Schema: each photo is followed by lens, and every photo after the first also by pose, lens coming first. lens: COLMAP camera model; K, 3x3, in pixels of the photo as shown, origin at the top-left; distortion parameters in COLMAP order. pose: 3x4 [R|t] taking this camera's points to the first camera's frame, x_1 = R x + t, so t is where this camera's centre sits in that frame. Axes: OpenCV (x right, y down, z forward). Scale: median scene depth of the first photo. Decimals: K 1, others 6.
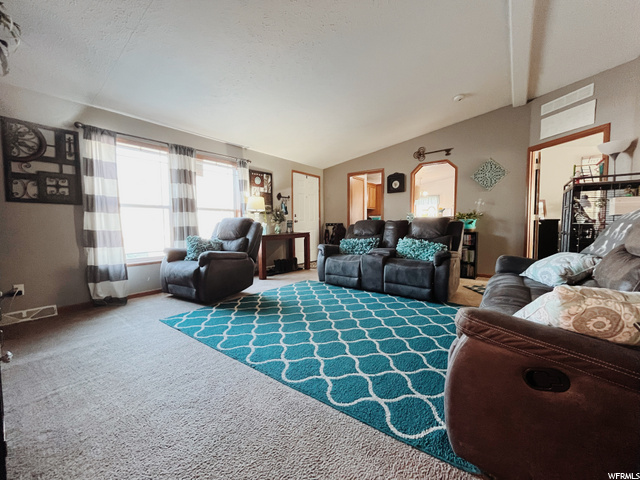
lens RADIAL K [[256.6, 0, 319.2], [0, 256.6, 237.4], [0, 0, 1]] dist [-0.002653, -0.000140]
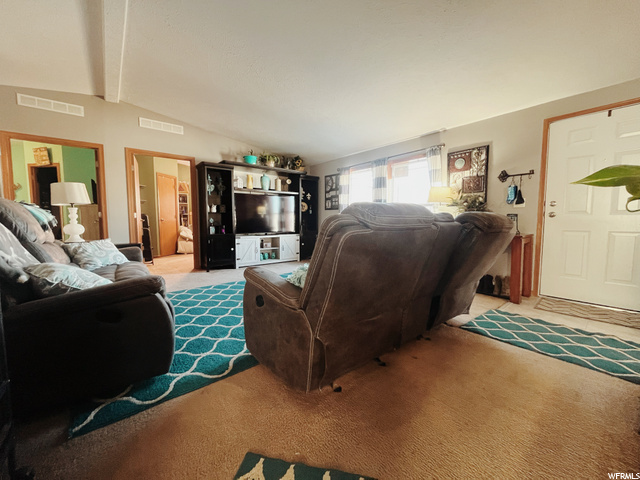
lens RADIAL K [[256.6, 0, 325.2], [0, 256.6, 241.1], [0, 0, 1]] dist [-0.002653, -0.000140]
pose [[-0.201169, 0.082417, -0.976083, 0.647358], [-0.052767, 0.994096, 0.094814, -0.040834], [0.978134, 0.070579, -0.195633, 0.796649]]
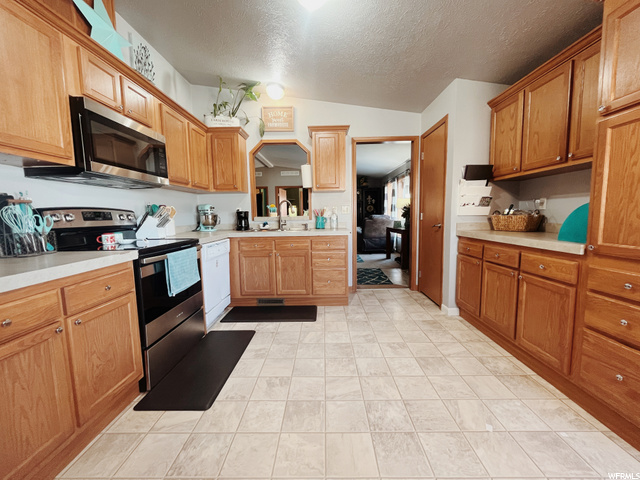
lens RADIAL K [[256.6, 0, 318.3], [0, 256.6, 240.1], [0, 0, 1]] dist [-0.002653, -0.000140]
pose [[-0.798082, 0.081919, -0.596954, 0.839217], [-0.015486, 0.987599, 0.156231, -0.144475], [0.602349, 0.133930, -0.786917, 1.715687]]
